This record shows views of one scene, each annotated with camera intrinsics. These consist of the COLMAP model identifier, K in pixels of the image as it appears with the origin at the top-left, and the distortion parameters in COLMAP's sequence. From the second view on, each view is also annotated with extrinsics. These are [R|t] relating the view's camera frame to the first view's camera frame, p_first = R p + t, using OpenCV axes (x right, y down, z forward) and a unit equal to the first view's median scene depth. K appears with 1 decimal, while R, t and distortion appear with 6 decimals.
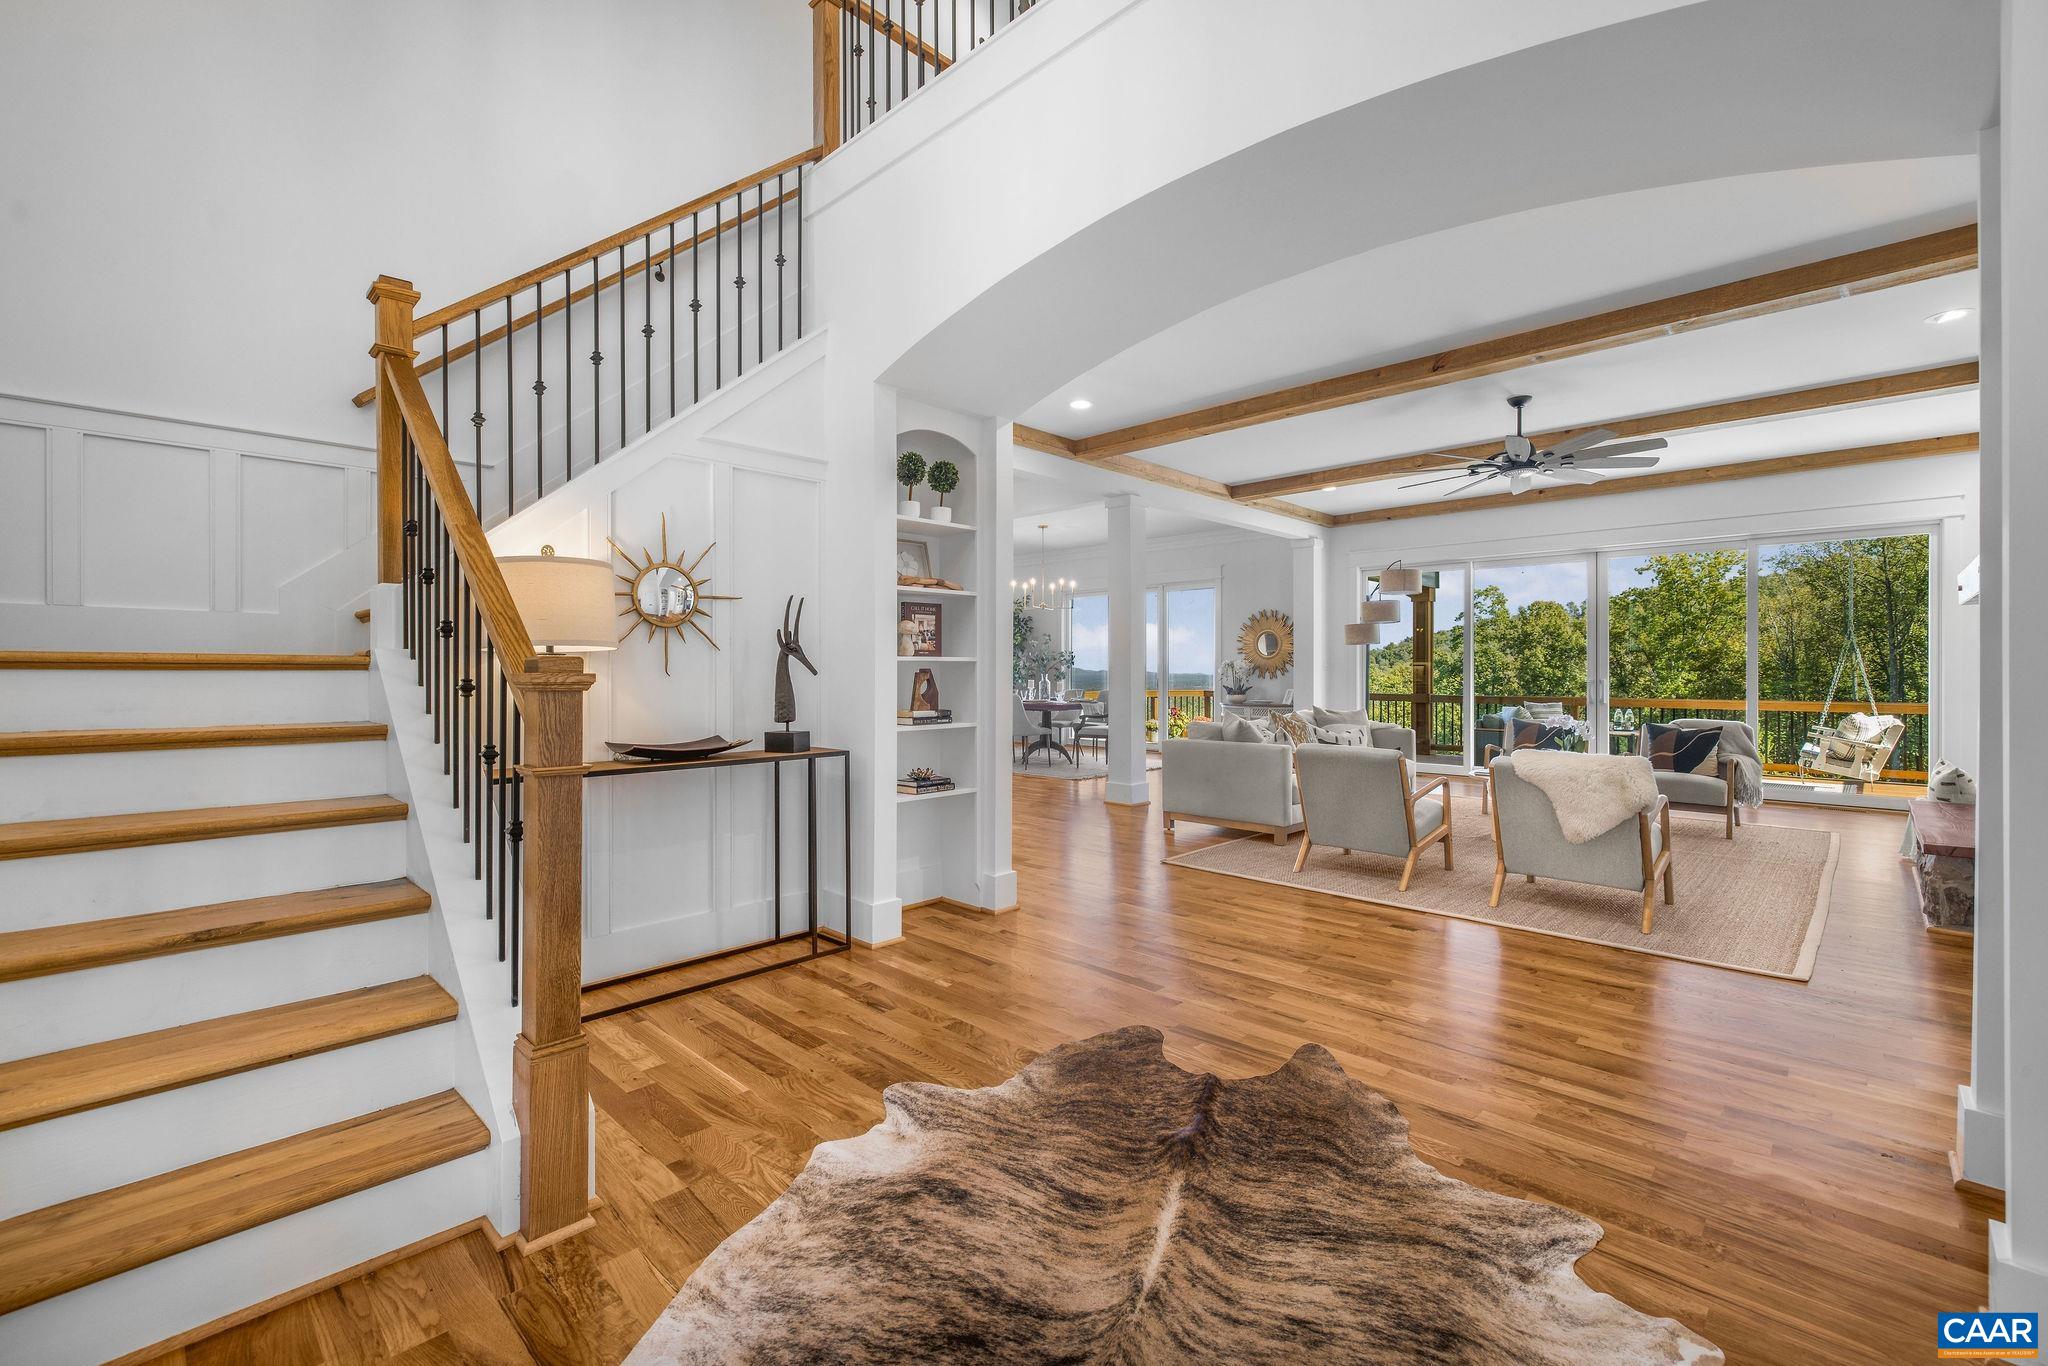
lens RADIAL K [[884.7, 0, 1022.6], [0, 884.7, 671.1], [0, 0, 1]] dist [0.001519, 0.000234]
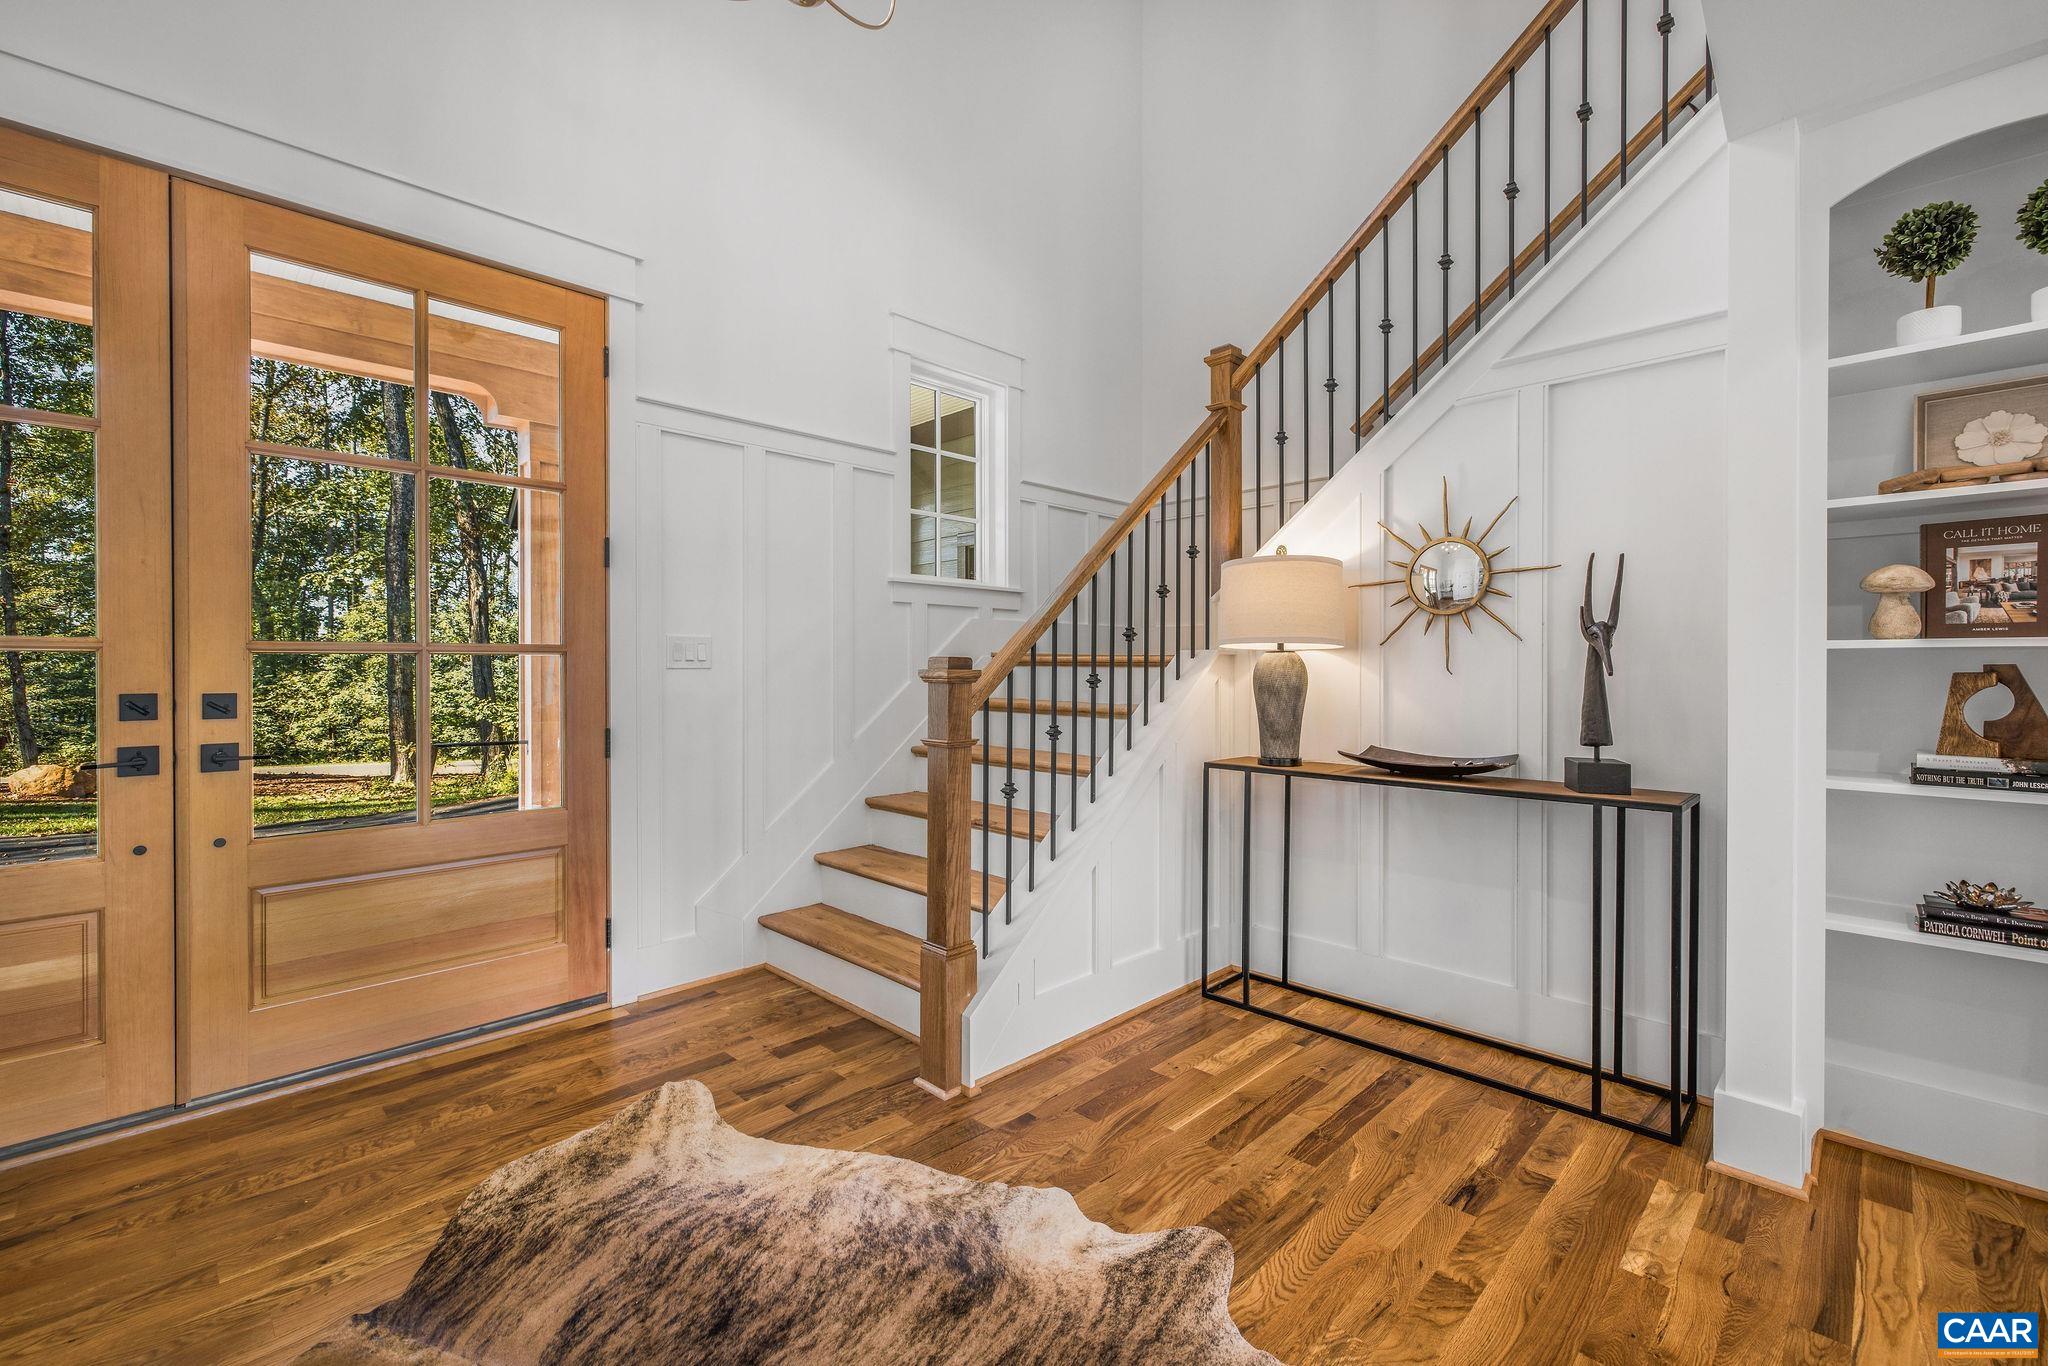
lens RADIAL K [[884.7, 0, 1022.6], [0, 884.7, 671.1], [0, 0, 1]] dist [0.001519, 0.000234]
pose [[-0.034981, 0.004362, -0.999378, 0.502414], [-0.002116, 0.999988, 0.004439, -0.000155], [0.999386, 0.002270, -0.034971, 0.736258]]
